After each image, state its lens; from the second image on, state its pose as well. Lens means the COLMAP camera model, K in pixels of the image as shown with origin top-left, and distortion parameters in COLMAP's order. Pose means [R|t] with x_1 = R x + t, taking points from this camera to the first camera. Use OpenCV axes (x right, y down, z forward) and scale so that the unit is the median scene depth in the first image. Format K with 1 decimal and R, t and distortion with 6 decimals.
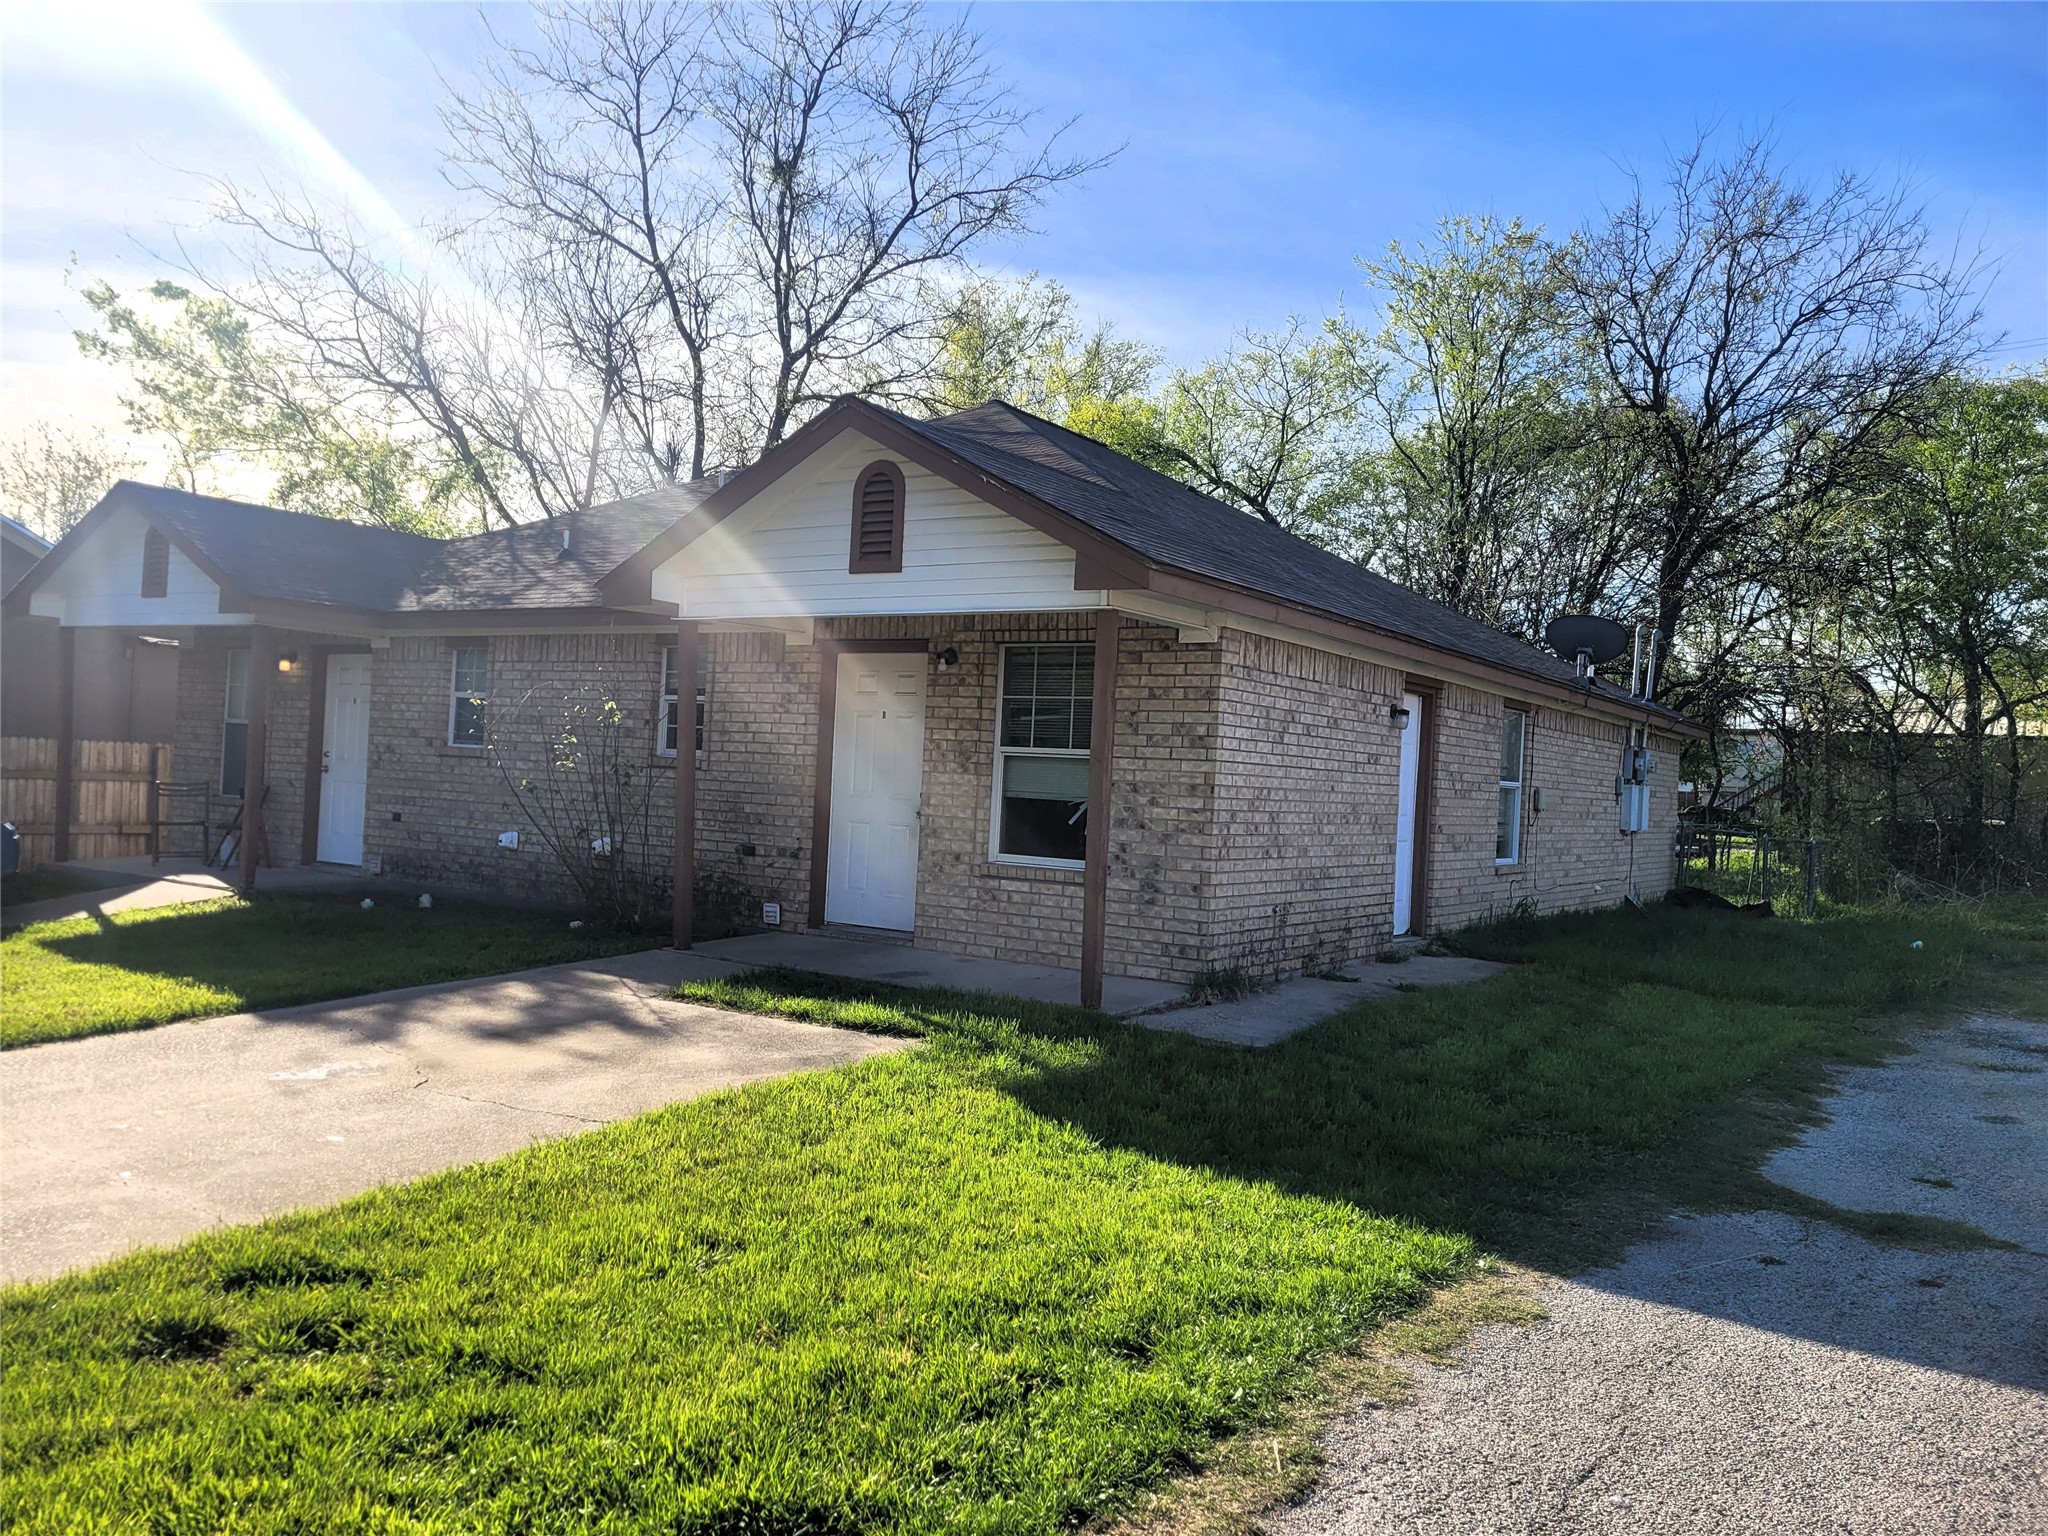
lens RADIAL K [[1543.8, 0, 1013.9], [0, 1543.8, 769.8], [0, 0, 1]] dist [0.055223, -0.037635]
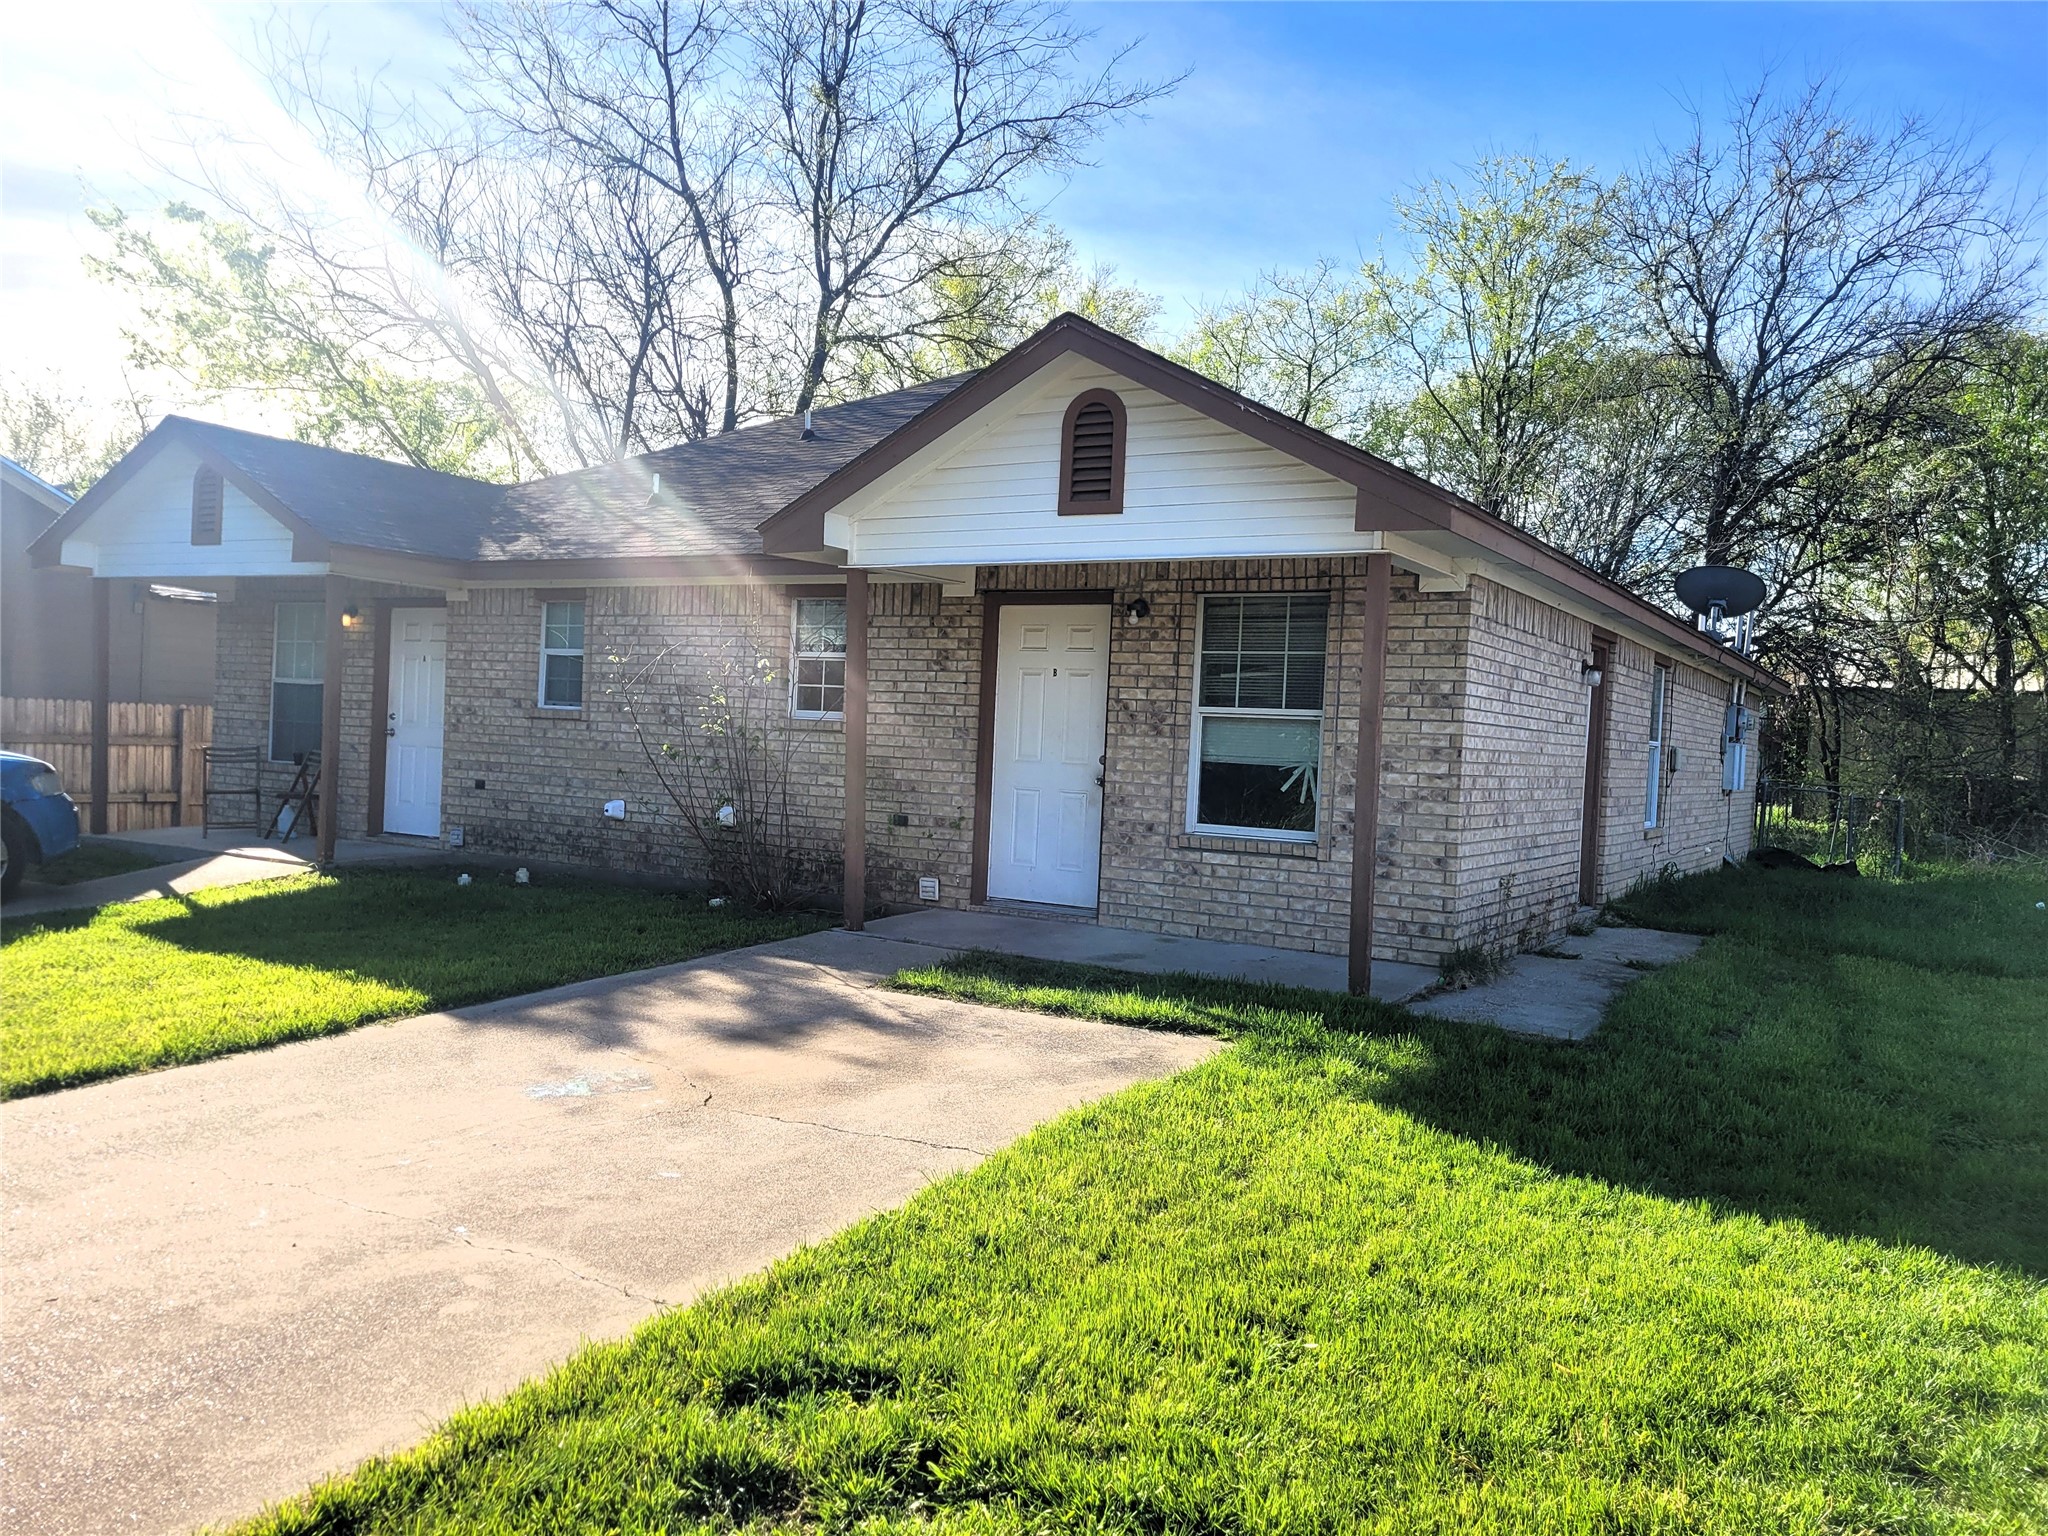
lens RADIAL K [[1543.8, 0, 1024.8], [0, 1543.8, 776.2], [0, 0, 1]] dist [0.055223, -0.037635]
pose [[0.999058, -0.005078, 0.043099, -0.112711], [0.003743, 0.999513, 0.030996, -0.002000], [-0.043235, -0.030805, 0.998590, 0.064729]]
